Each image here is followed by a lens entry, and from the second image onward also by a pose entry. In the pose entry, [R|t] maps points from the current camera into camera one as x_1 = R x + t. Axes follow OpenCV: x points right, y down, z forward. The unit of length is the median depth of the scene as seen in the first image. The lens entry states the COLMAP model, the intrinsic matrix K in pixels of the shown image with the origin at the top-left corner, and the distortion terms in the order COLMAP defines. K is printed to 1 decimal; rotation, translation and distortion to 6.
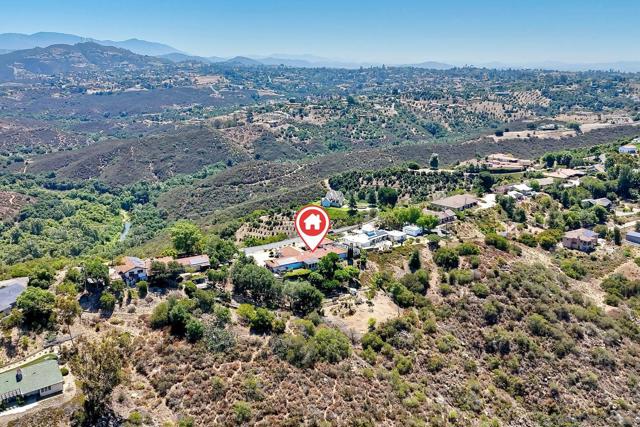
lens RADIAL K [[567.8, 0, 320.2], [0, 567.8, 214.2], [0, 0, 1]] dist [0.064719, -0.031805]
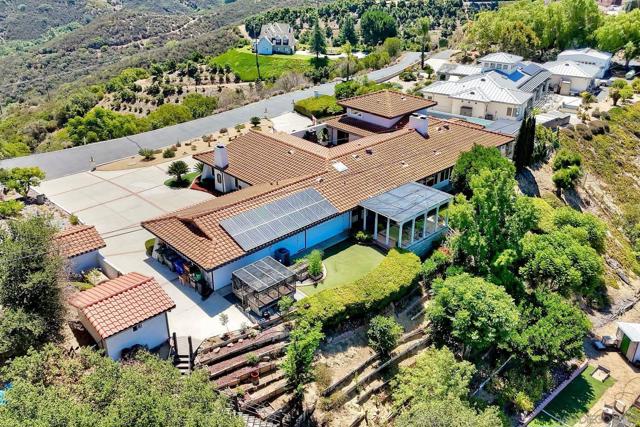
lens RADIAL K [[567.8, 0, 317.2], [0, 567.8, 213.5], [0, 0, 1]] dist [0.064719, -0.031805]
pose [[0.982118, -0.085087, 0.167945, -0.041988], [0.050170, 0.978071, 0.202139, 0.025879], [-0.181461, -0.190099, 0.964849, 0.455560]]
